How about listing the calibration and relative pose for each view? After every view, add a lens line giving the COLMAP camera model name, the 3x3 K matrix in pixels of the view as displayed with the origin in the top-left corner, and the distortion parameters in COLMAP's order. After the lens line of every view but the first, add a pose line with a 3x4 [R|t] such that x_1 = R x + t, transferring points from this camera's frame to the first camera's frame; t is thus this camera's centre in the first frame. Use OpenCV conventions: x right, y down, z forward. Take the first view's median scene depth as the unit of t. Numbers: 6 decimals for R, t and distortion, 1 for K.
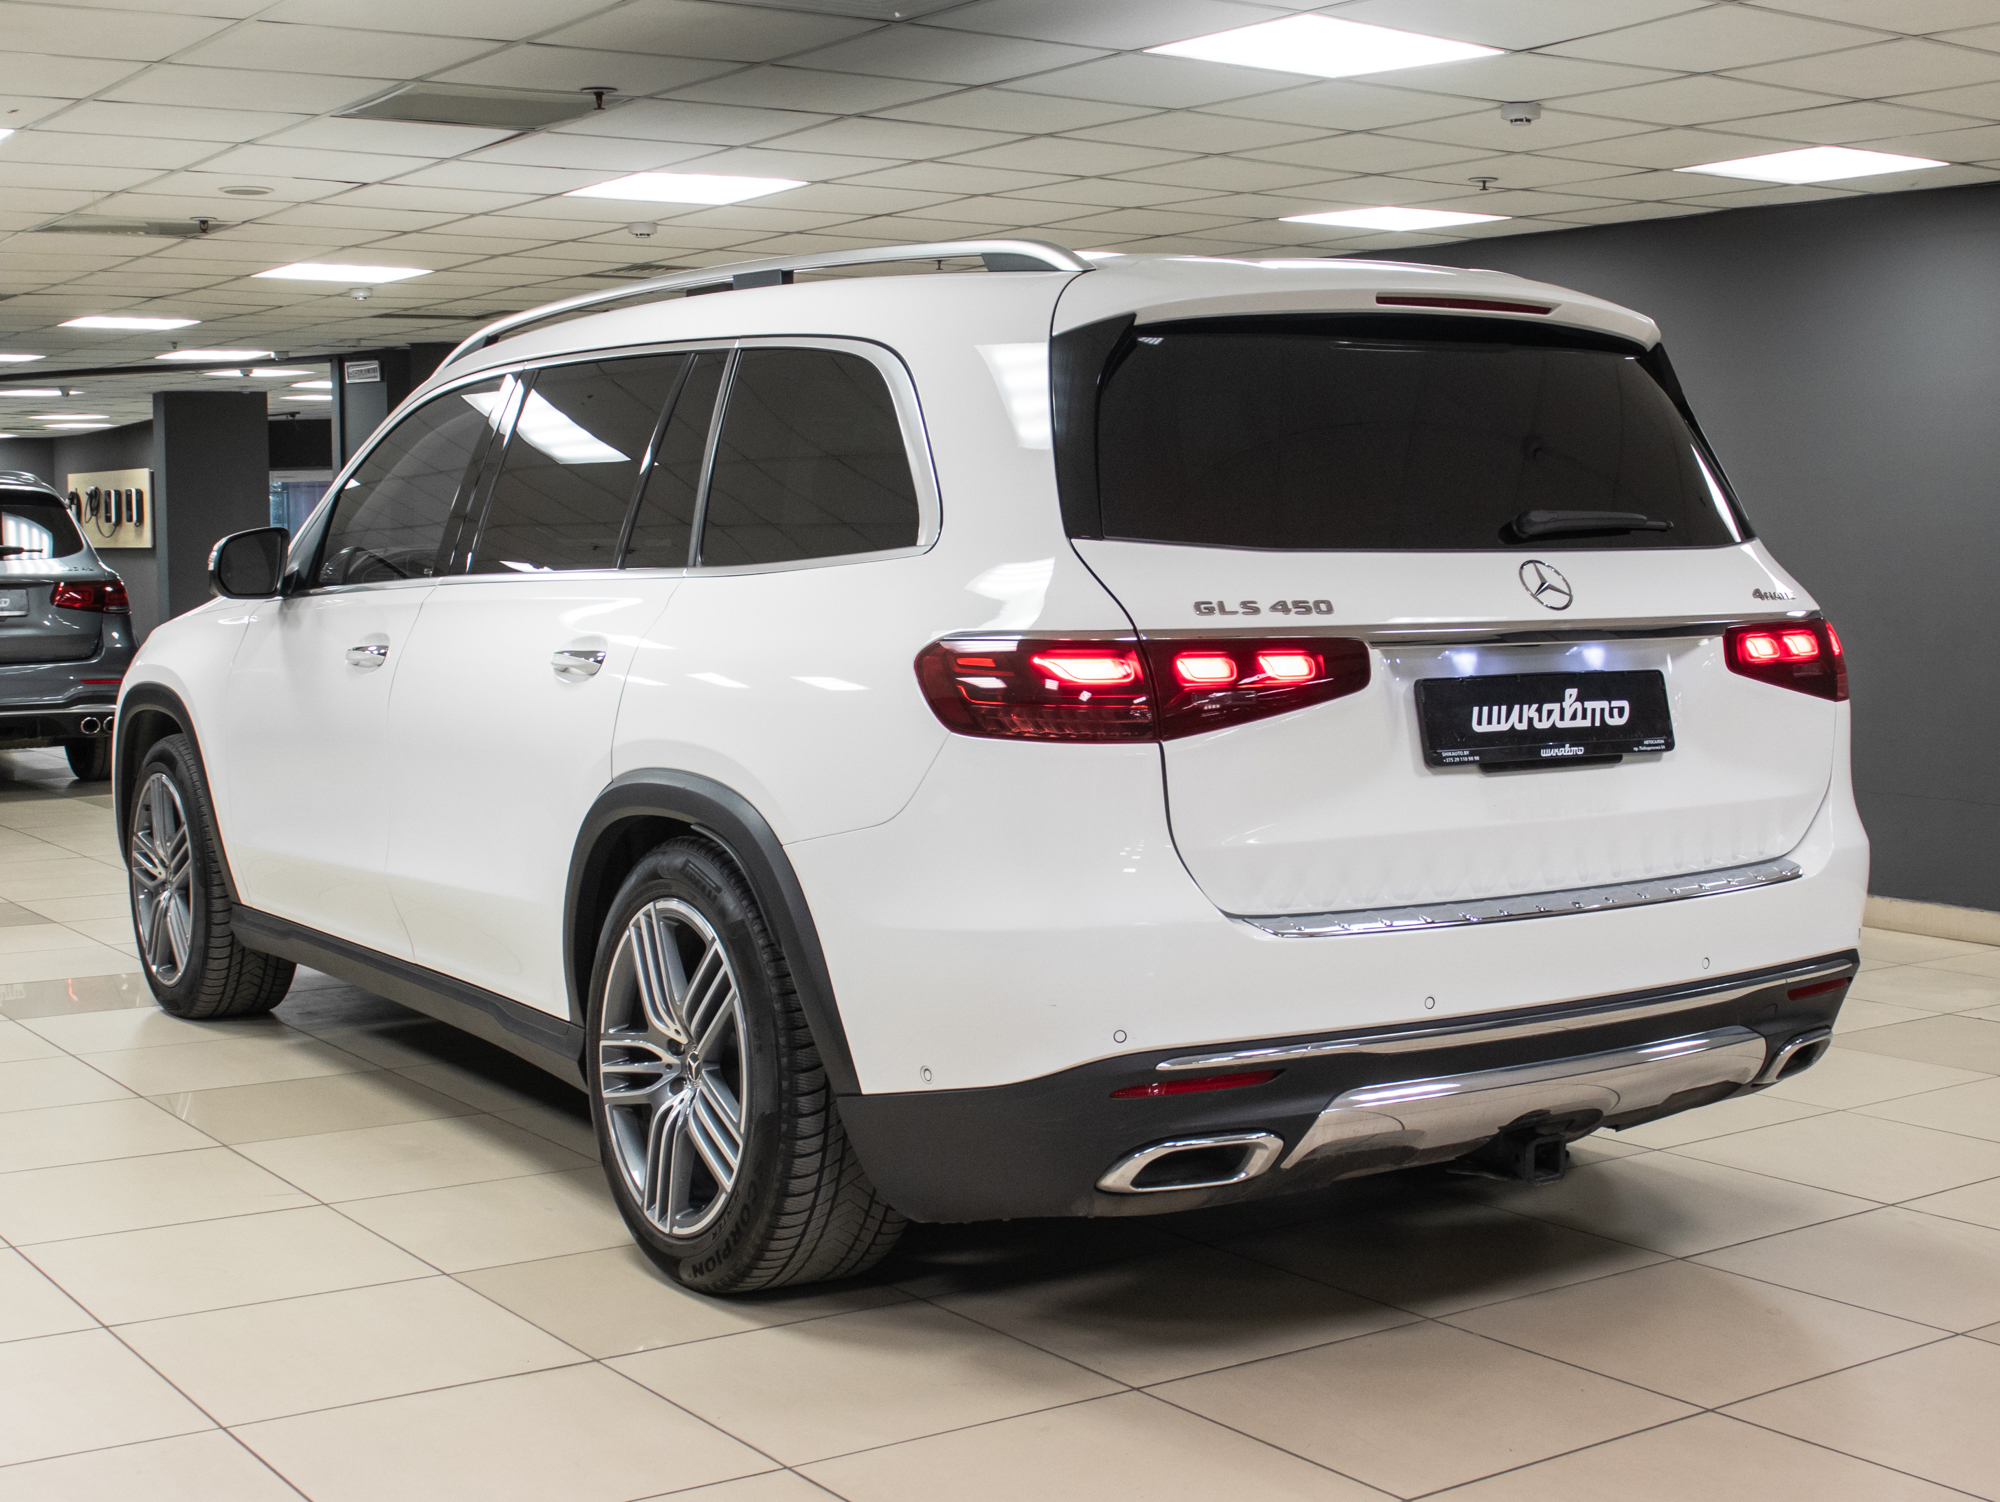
lens RADIAL K [[2639.7, 0, 982.2], [0, 2639.7, 761.0], [0, 0, 1]] dist [-0.197982, 0.000000]
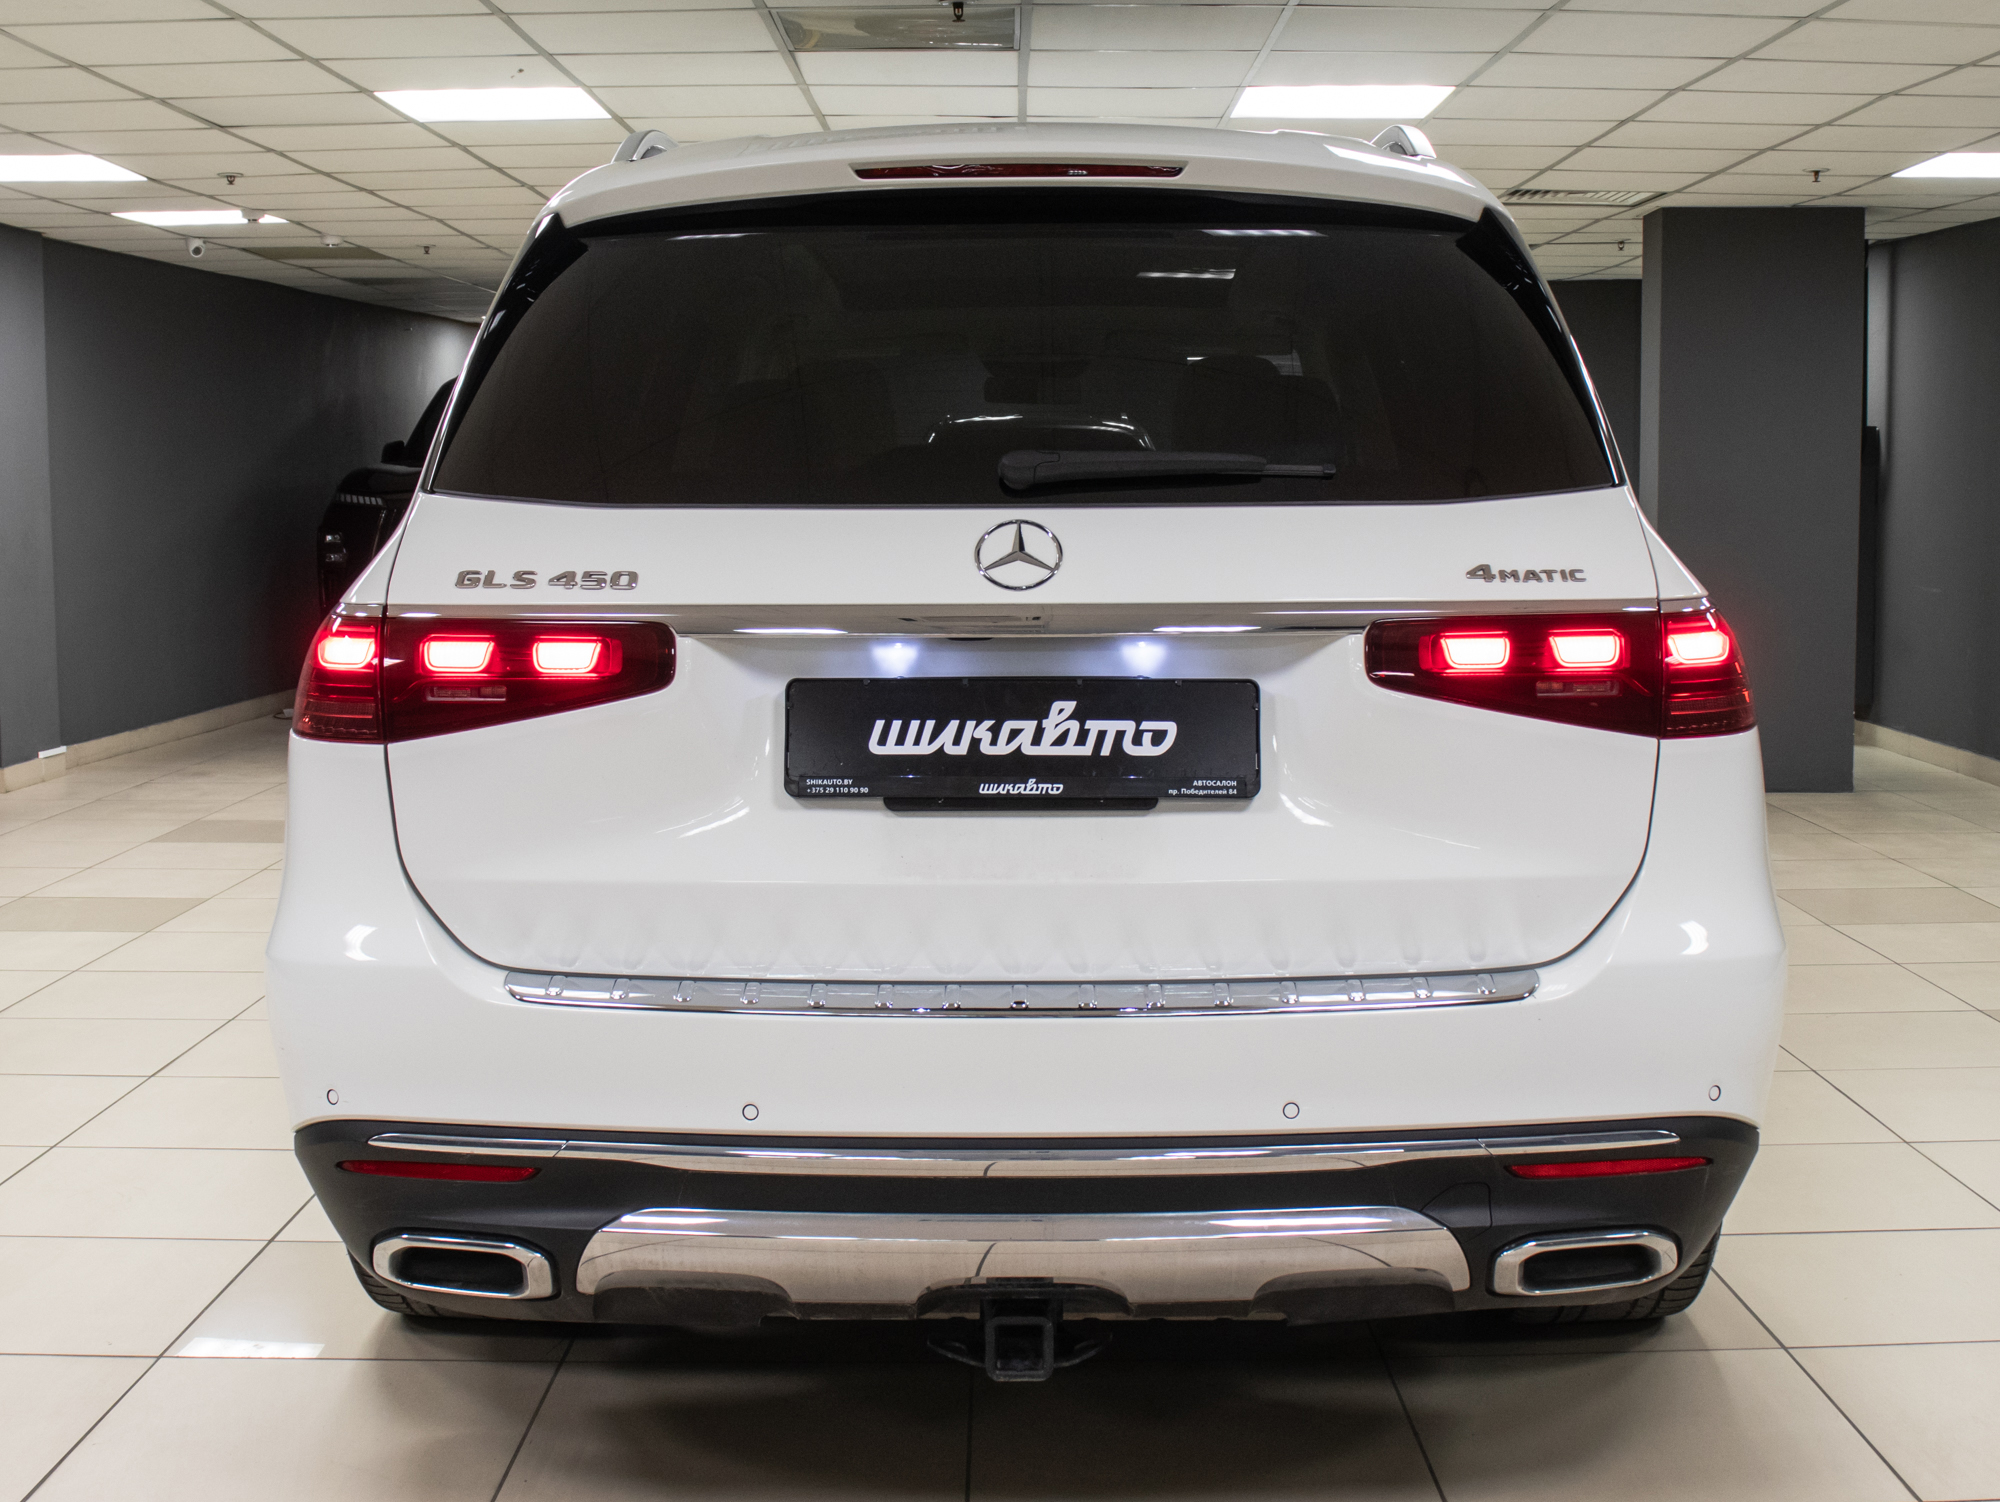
lens RADIAL K [[2639.7, 0, 1004.6], [0, 2639.7, 737.8], [0, 0, 1]] dist [-0.197982, 0.000000]
pose [[0.846968, 0.053238, -0.528972, 0.599368], [-0.049101, 0.998554, 0.021880, -0.033074], [0.529372, 0.007441, 0.848357, 0.387497]]
